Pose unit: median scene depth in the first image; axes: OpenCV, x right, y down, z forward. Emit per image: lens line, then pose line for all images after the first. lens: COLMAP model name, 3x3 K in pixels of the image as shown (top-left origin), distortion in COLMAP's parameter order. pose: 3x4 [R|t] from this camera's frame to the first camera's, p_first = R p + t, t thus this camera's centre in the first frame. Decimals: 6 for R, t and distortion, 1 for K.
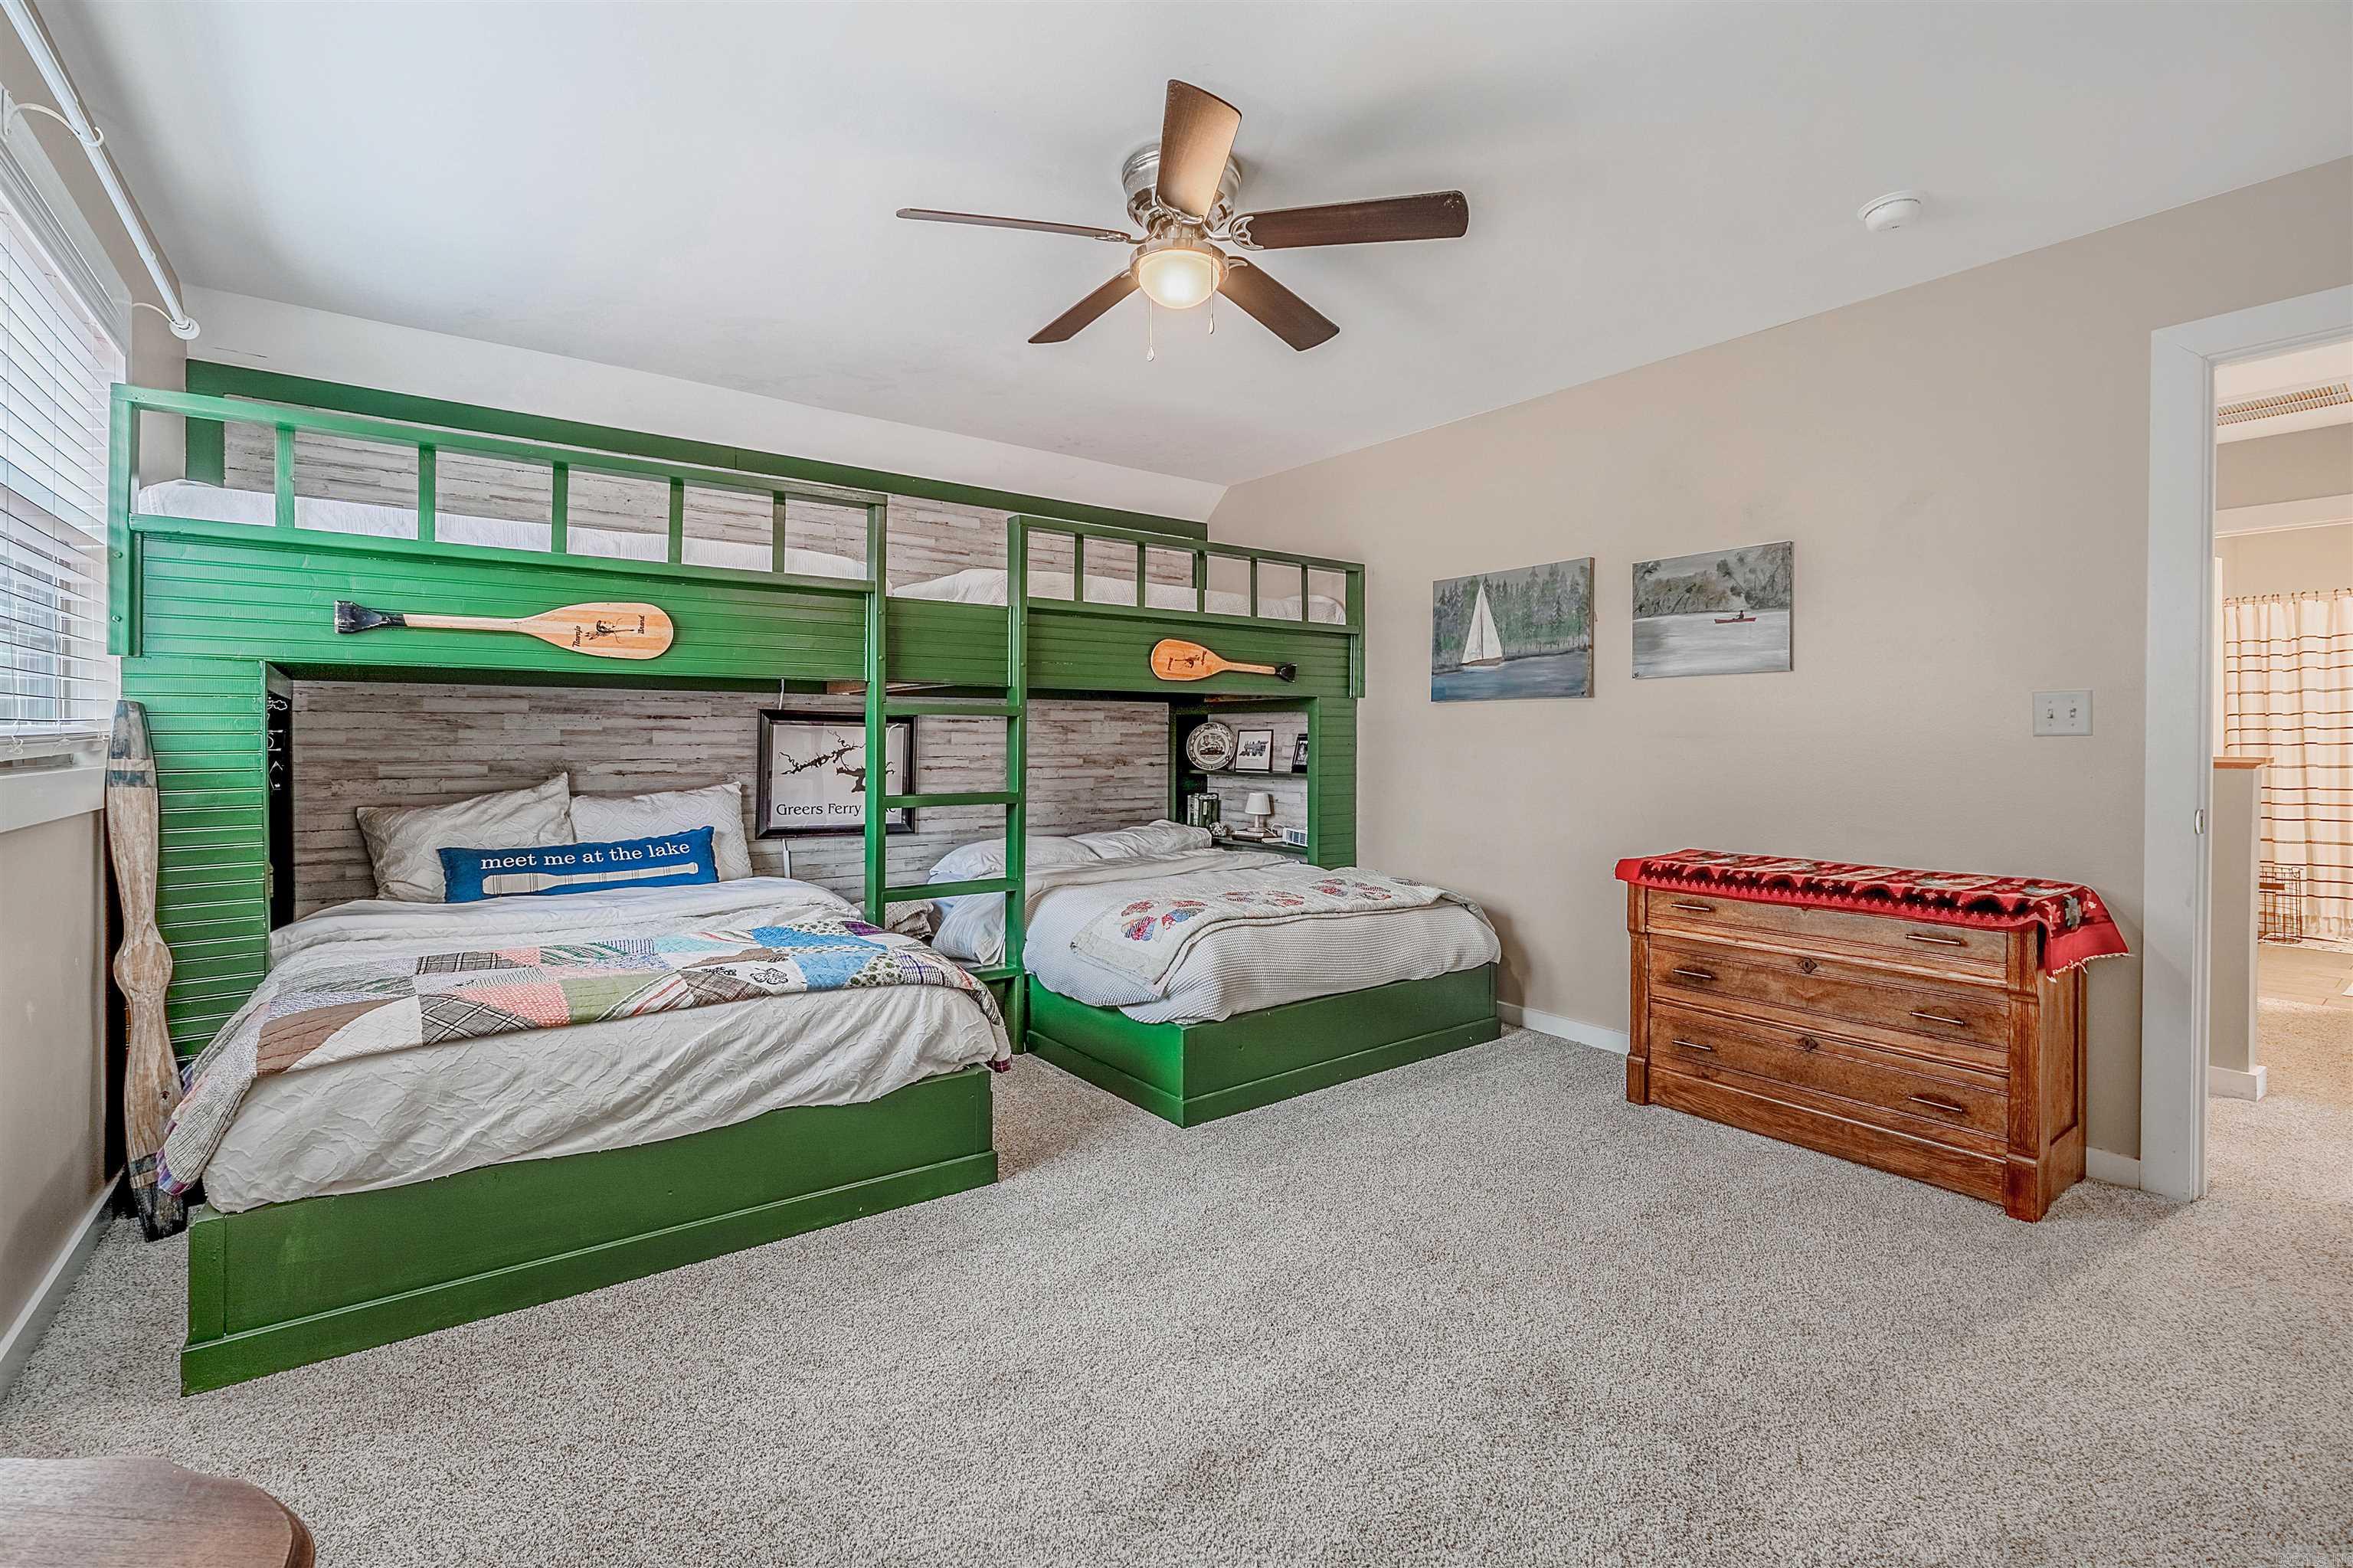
lens RADIAL K [[1039.1, 0, 1132.6], [0, 1039.1, 732.3], [0, 0, 1]] dist [-0.001441, -0.003386]
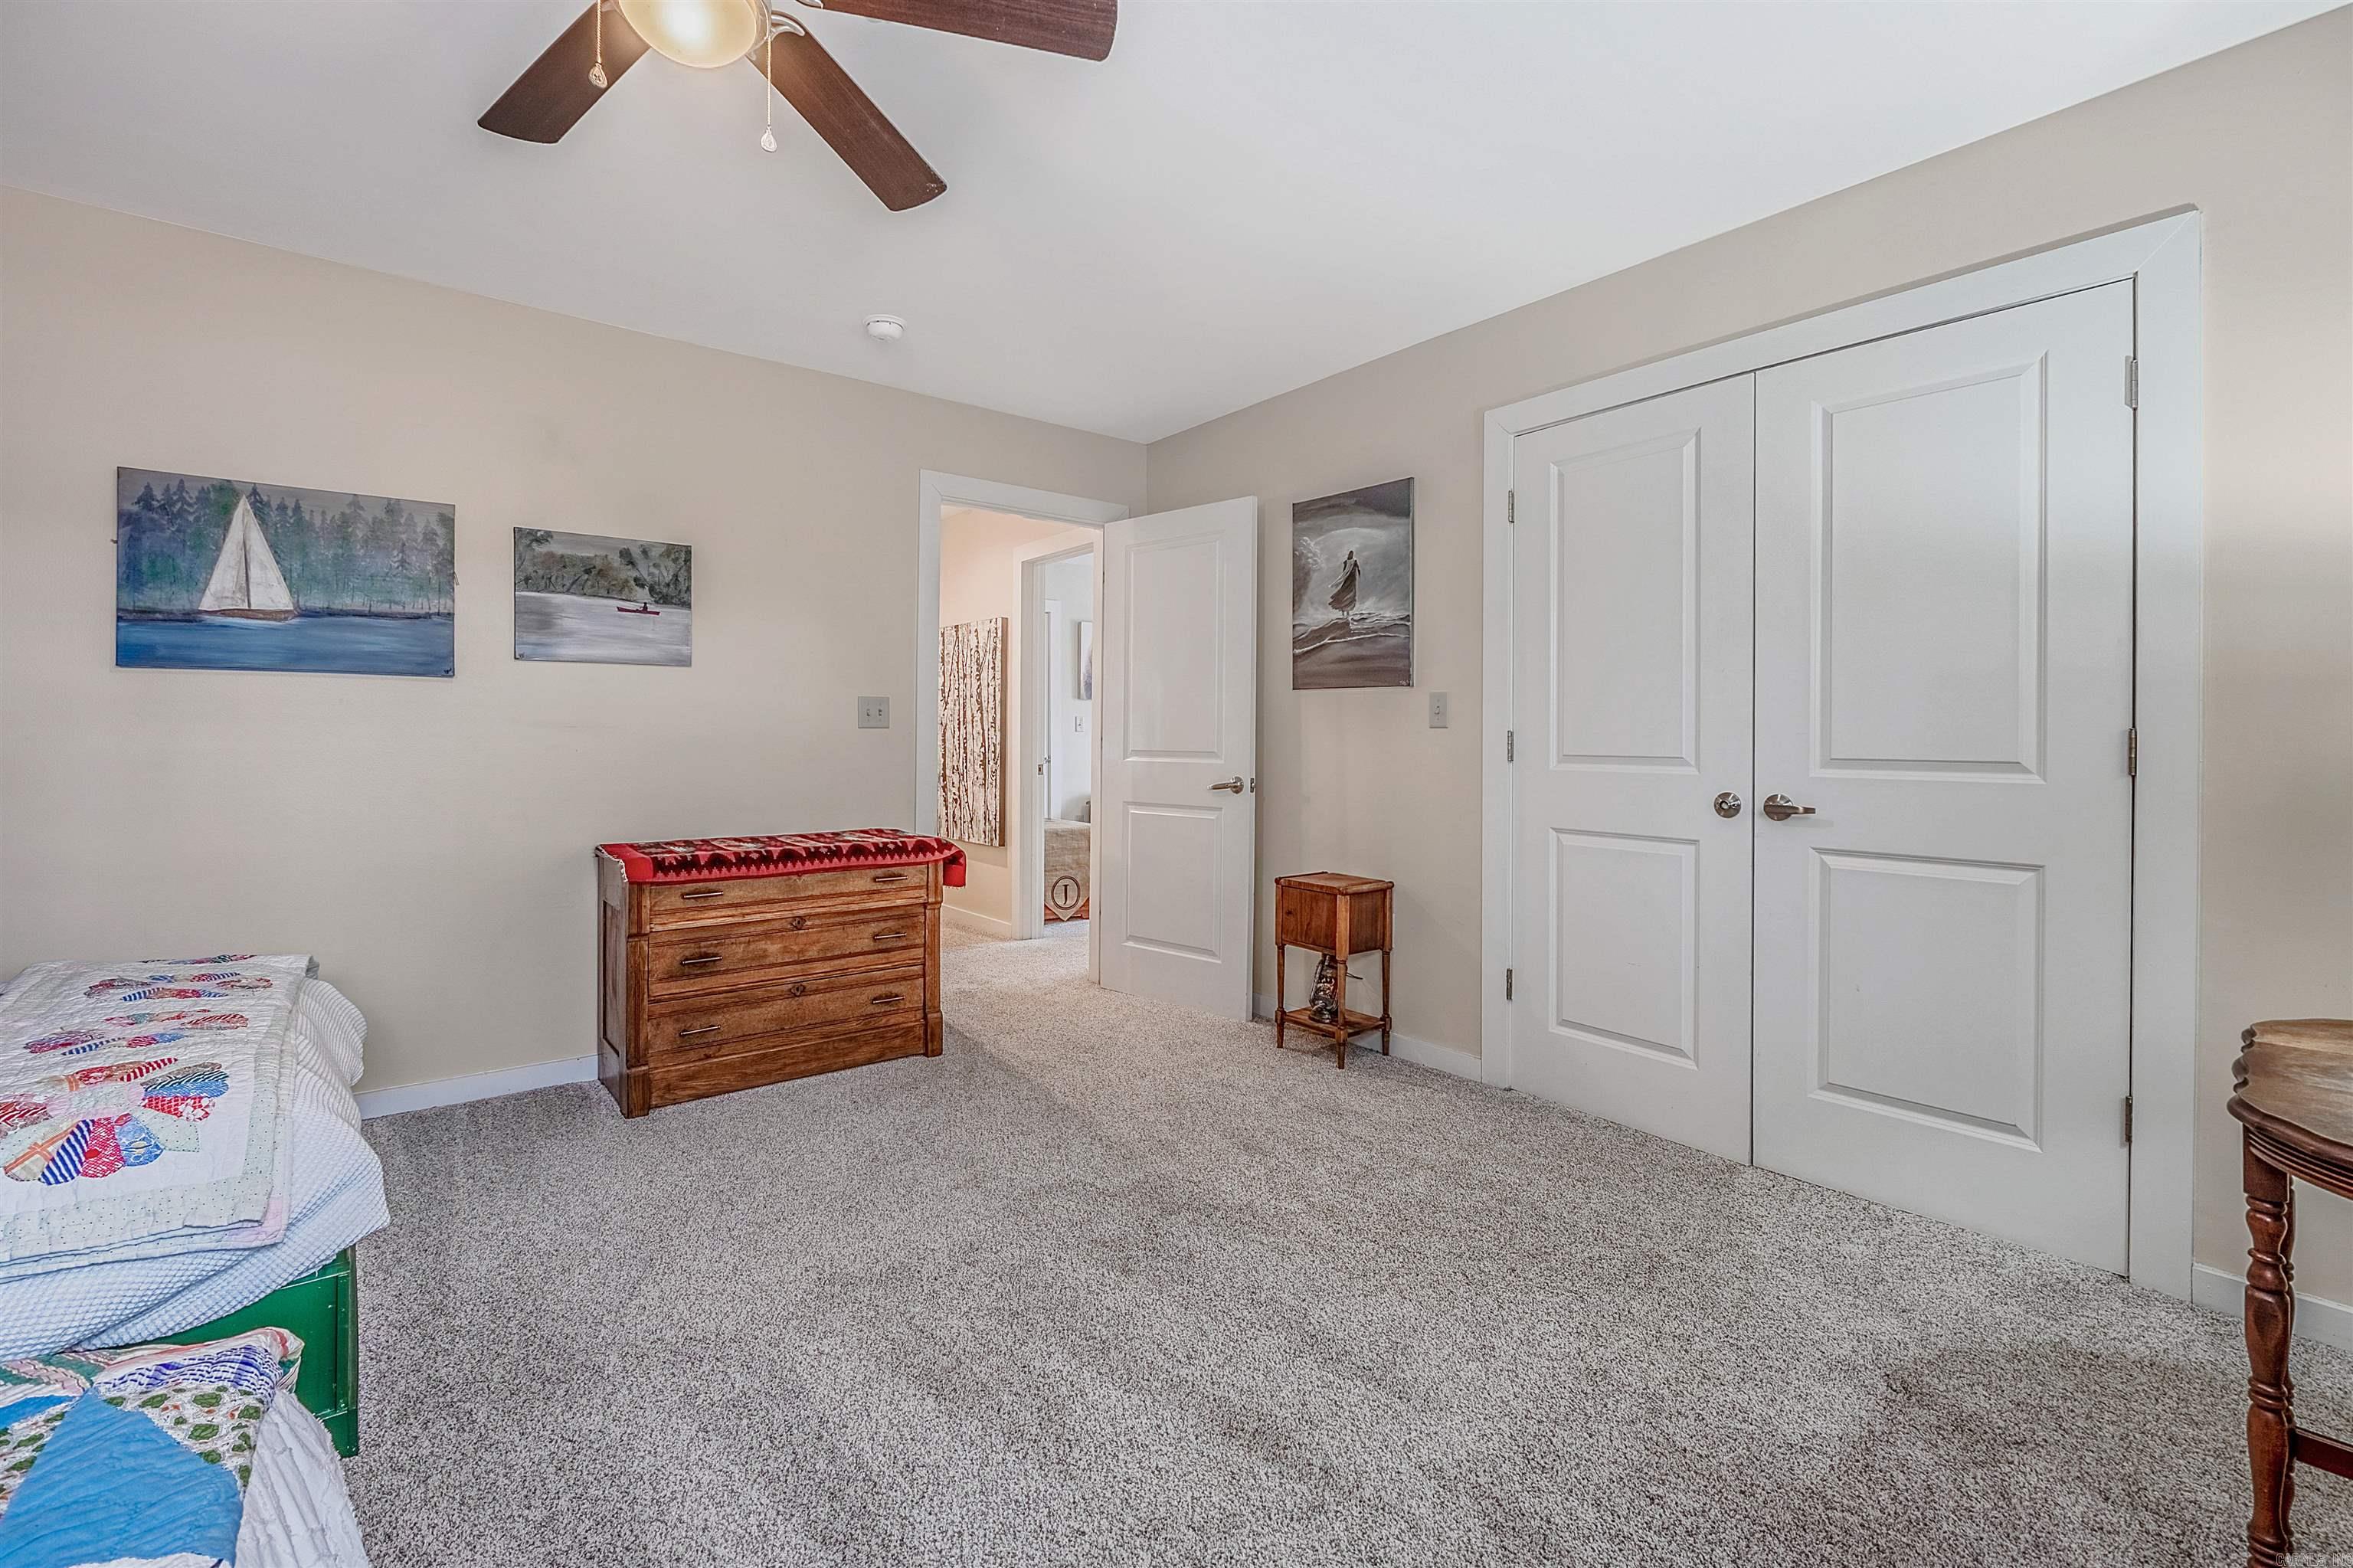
lens RADIAL K [[1039.1, 0, 1168.3], [0, 1039.1, 735.1], [0, 0, 1]] dist [-0.001441, -0.003386]
pose [[-0.075739, -0.005913, 0.997110, -0.466618], [-0.012138, 0.999914, 0.005008, 0.000806], [-0.997054, -0.011724, -0.075805, 0.569287]]
